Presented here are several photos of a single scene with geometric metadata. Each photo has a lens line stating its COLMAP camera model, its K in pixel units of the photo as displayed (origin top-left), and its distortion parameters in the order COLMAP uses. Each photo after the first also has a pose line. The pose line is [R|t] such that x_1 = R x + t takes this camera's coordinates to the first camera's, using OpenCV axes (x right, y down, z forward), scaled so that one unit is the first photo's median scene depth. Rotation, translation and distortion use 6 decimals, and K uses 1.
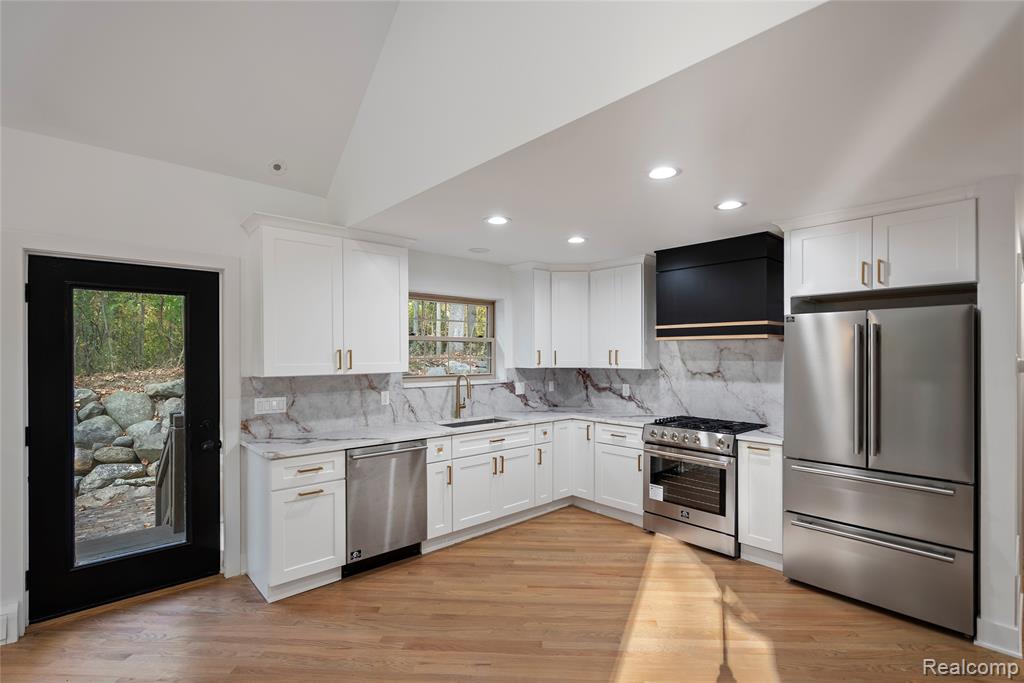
lens RADIAL K [[480.6, 0, 511.1], [0, 480.6, 356.8], [0, 0, 1]] dist [-0.001416, -0.000129]
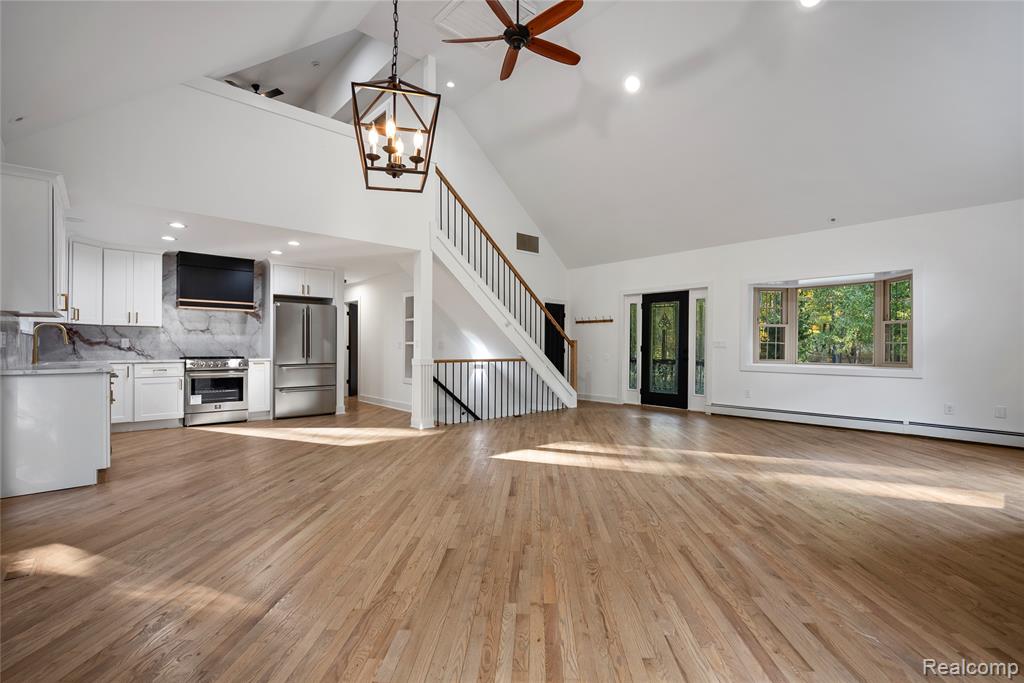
lens RADIAL K [[463.7, 0, 512.0], [0, 463.7, 341.5], [0, 0, 1]] dist [-0.003023, 0.000189]
pose [[0.002817, 0.011665, 0.999928, -1.332663], [0.002150, 0.999930, -0.011671, 0.105388], [-0.999994, 0.002183, 0.002792, -0.099930]]
